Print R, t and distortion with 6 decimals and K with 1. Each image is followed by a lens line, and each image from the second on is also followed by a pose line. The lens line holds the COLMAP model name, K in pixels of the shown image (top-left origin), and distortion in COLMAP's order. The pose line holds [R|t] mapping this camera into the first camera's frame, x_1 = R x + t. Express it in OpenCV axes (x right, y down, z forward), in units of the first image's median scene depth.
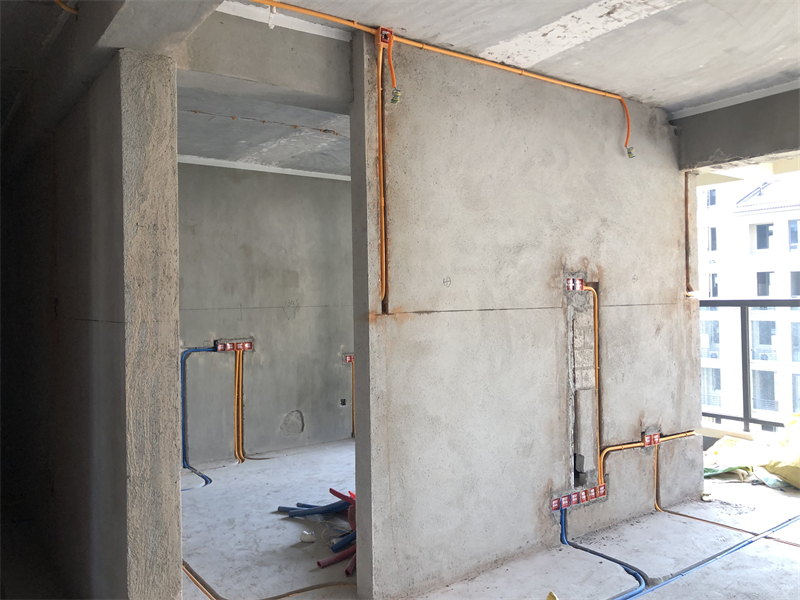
lens RADIAL K [[635.2, 0, 378.4], [0, 635.2, 283.8], [0, 0, 1]] dist [-0.015187, -0.003381]
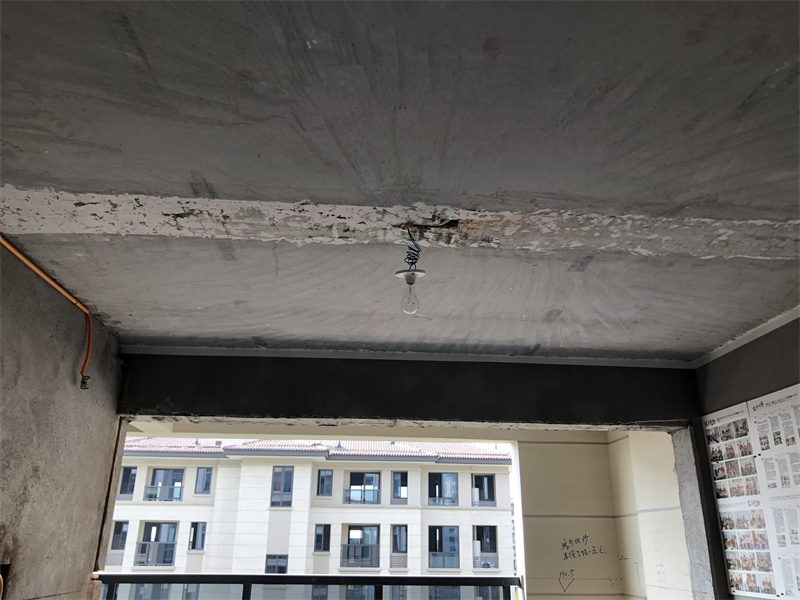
lens RADIAL K [[652.8, 0, 394.5], [0, 652.8, 283.9], [0, 0, 1]] dist [0.049084, -0.064486]
pose [[0.516919, 0.334501, 0.787974, -0.089184], [-0.036183, 0.928209, -0.370296, -0.035756], [-0.855269, 0.162901, 0.491913, 0.271405]]
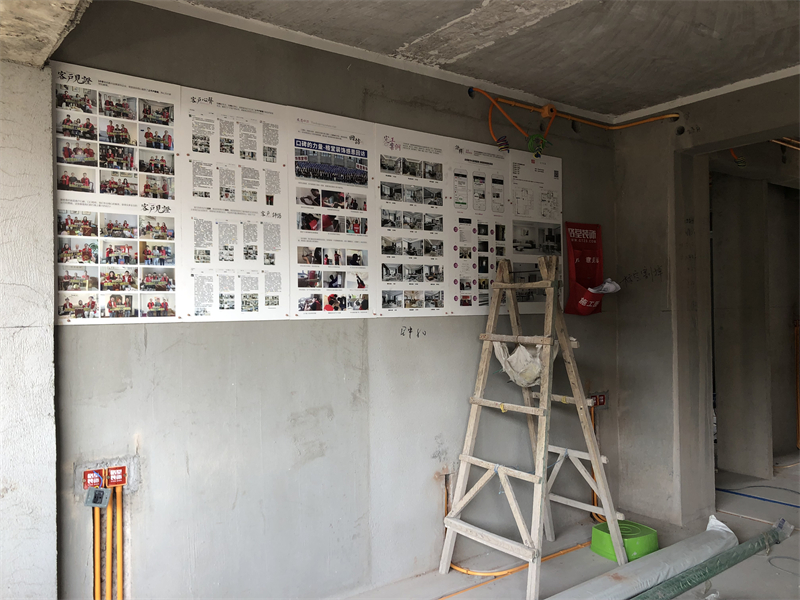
lens RADIAL K [[648.3, 0, 400.0], [0, 648.3, 300.0], [0, 0, 1]] dist [0.007762, -0.011340]
pose [[-0.998984, 0.031993, -0.031732, 0.741229], [0.032973, 0.998980, -0.030854, 0.015983], [0.030712, -0.031868, -0.999020, 1.022510]]
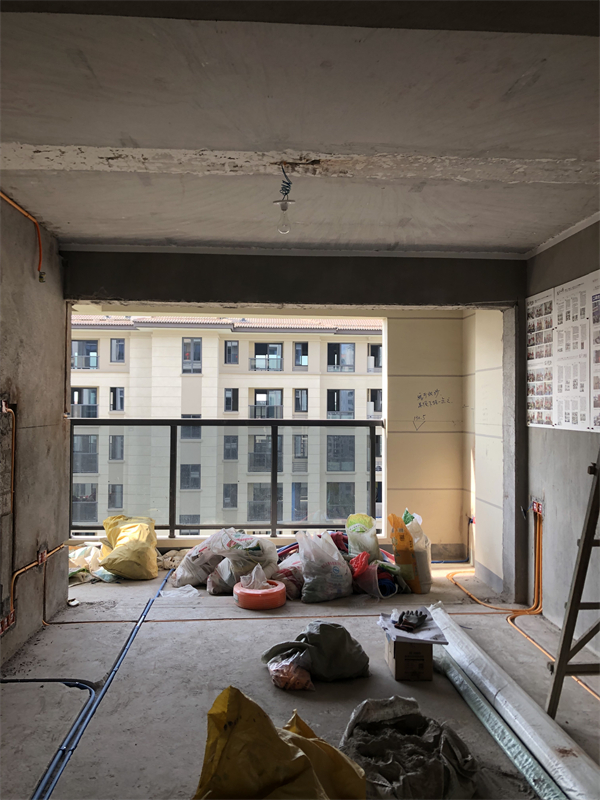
lens RADIAL K [[650.6, 0, 284.4], [0, 650.6, 388.7], [0, 0, 1]] dist [0.001872, -0.002293]
pose [[0.534496, 0.041816, 0.844136, -0.288474], [-0.033148, 0.999044, -0.028501, -0.011530], [-0.844521, -0.012748, 0.535371, 0.113225]]
